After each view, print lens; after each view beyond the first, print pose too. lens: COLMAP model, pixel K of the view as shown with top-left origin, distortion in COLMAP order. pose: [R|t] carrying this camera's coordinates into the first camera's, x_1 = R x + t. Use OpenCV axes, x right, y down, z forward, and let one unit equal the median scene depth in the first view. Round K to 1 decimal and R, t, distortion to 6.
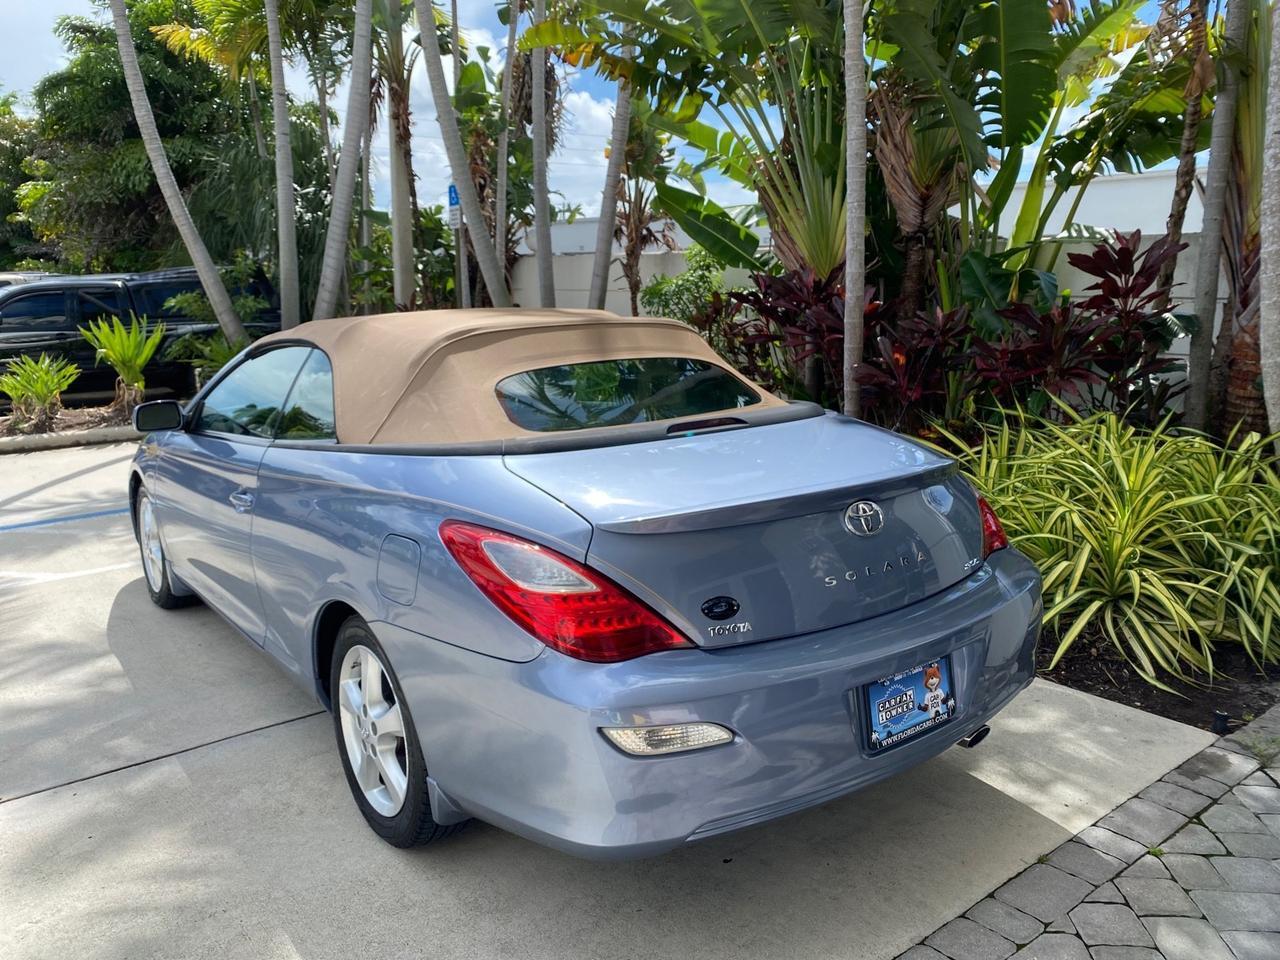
lens RADIAL K [[989.9, 0, 633.8], [0, 989.9, 467.4], [0, 0, 1]] dist [0.009966, -0.016568]
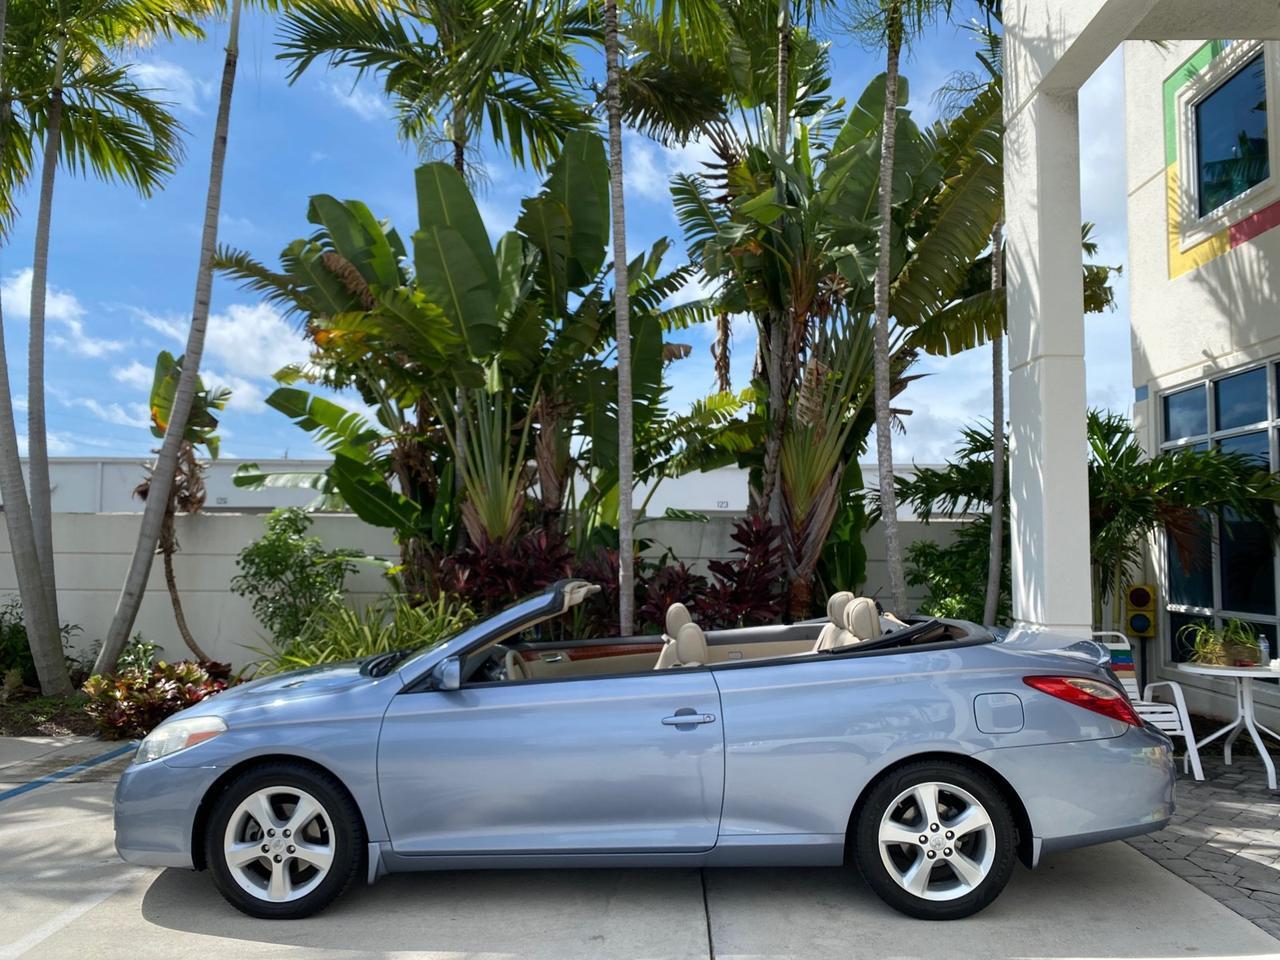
lens RADIAL K [[989.9, 0, 638.2], [0, 989.9, 479.2], [0, 0, 1]] dist [0.009966, -0.016568]
pose [[0.642426, 0.058826, 0.764087, -0.868863], [0.134014, 0.973062, -0.187590, -0.024165], [-0.754539, 0.222911, 0.617237, 0.148326]]
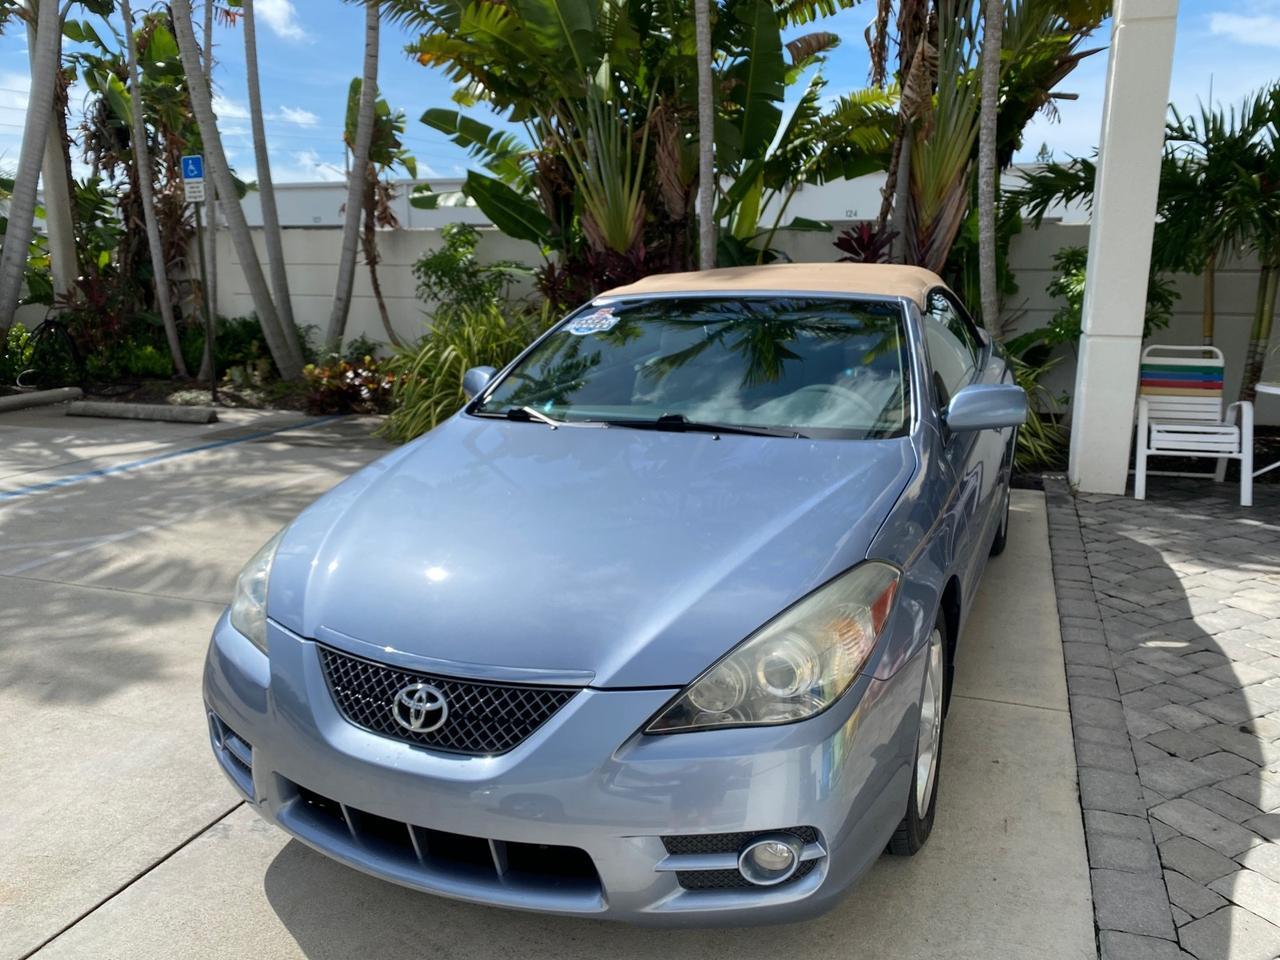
lens RADIAL K [[989.9, 0, 614.2], [0, 989.9, 472.4], [0, 0, 1]] dist [0.009966, -0.016568]
pose [[0.869147, -0.095514, 0.485242, -0.638356], [0.085891, 0.995415, 0.042091, 0.049892], [-0.487038, 0.005095, 0.873366, -0.153665]]
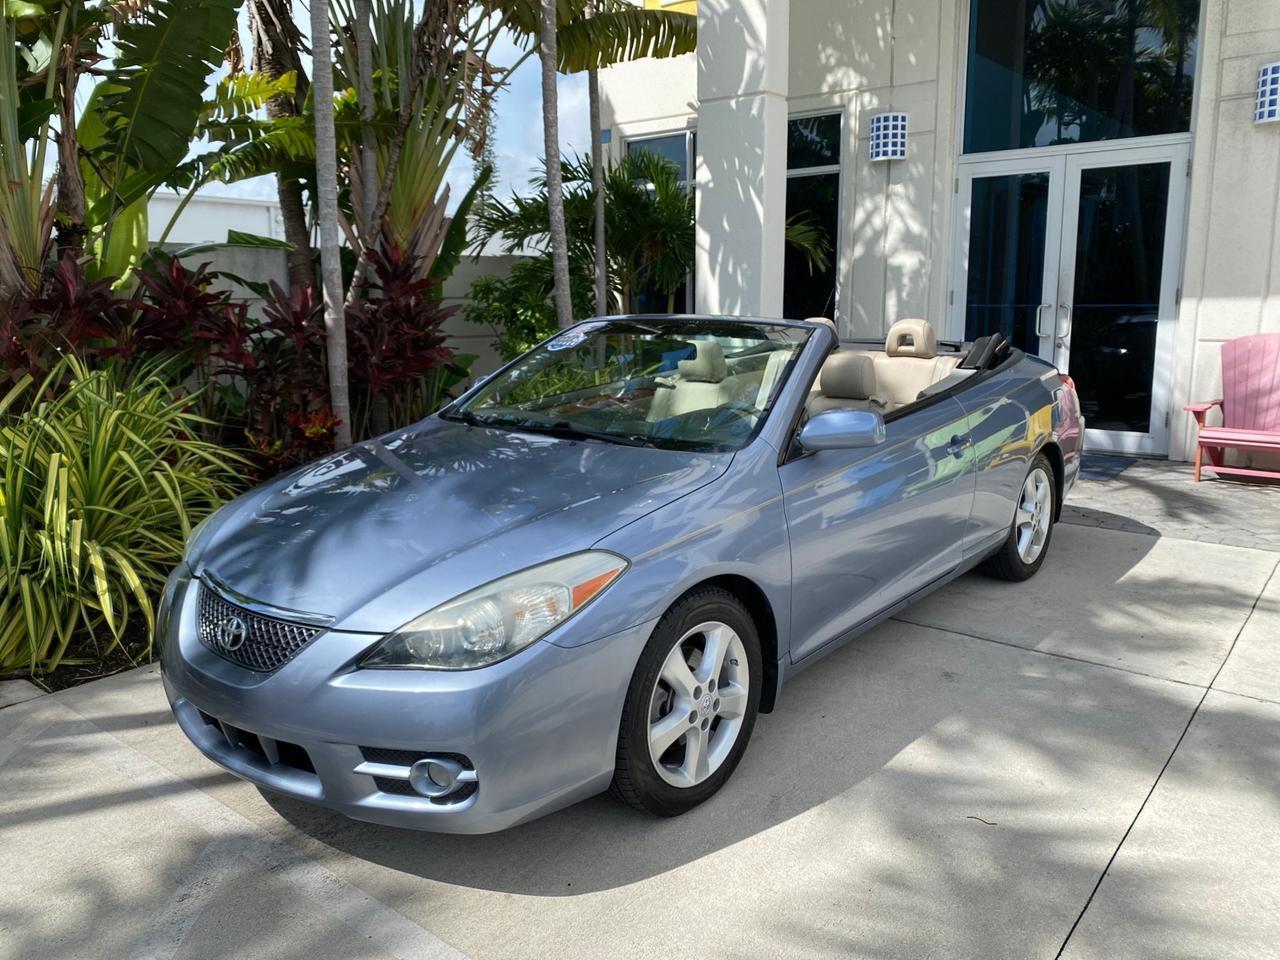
lens RADIAL K [[989.9, 0, 633.2], [0, 989.9, 483.4], [0, 0, 1]] dist [0.009966, -0.016568]
pose [[-0.206548, -0.179234, 0.961880, -0.917712], [0.191762, 0.956598, 0.219428, -0.163879], [-0.959461, 0.229774, -0.163213, 0.995500]]
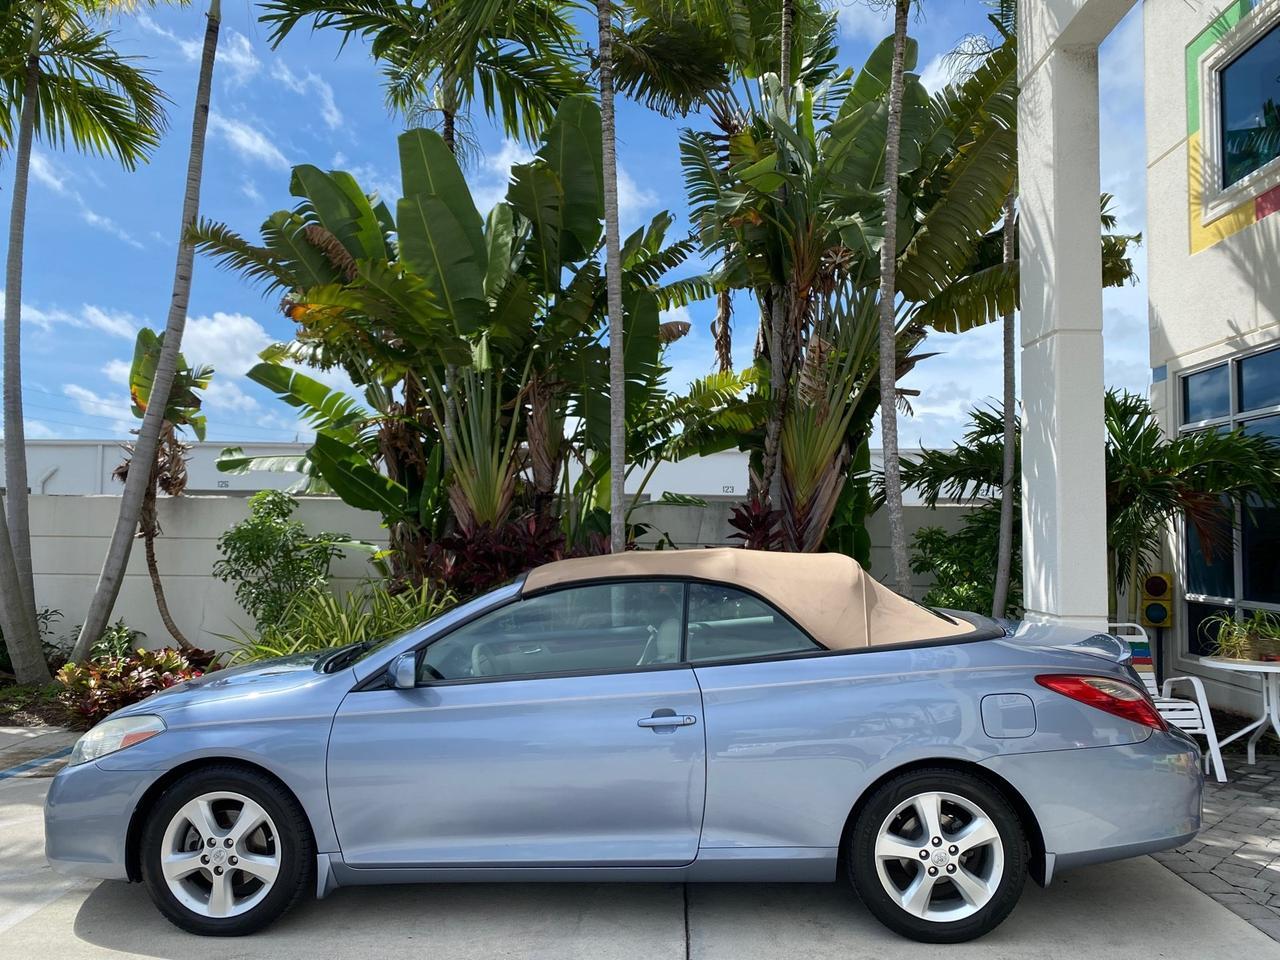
lens RADIAL K [[989.9, 0, 639.4], [0, 989.9, 472.8], [0, 0, 1]] dist [0.009966, -0.016568]
pose [[0.649342, 0.054024, 0.758575, -0.800147], [0.129753, 0.974978, -0.180504, -0.029146], [-0.749346, 0.215636, 0.626085, 0.172208]]
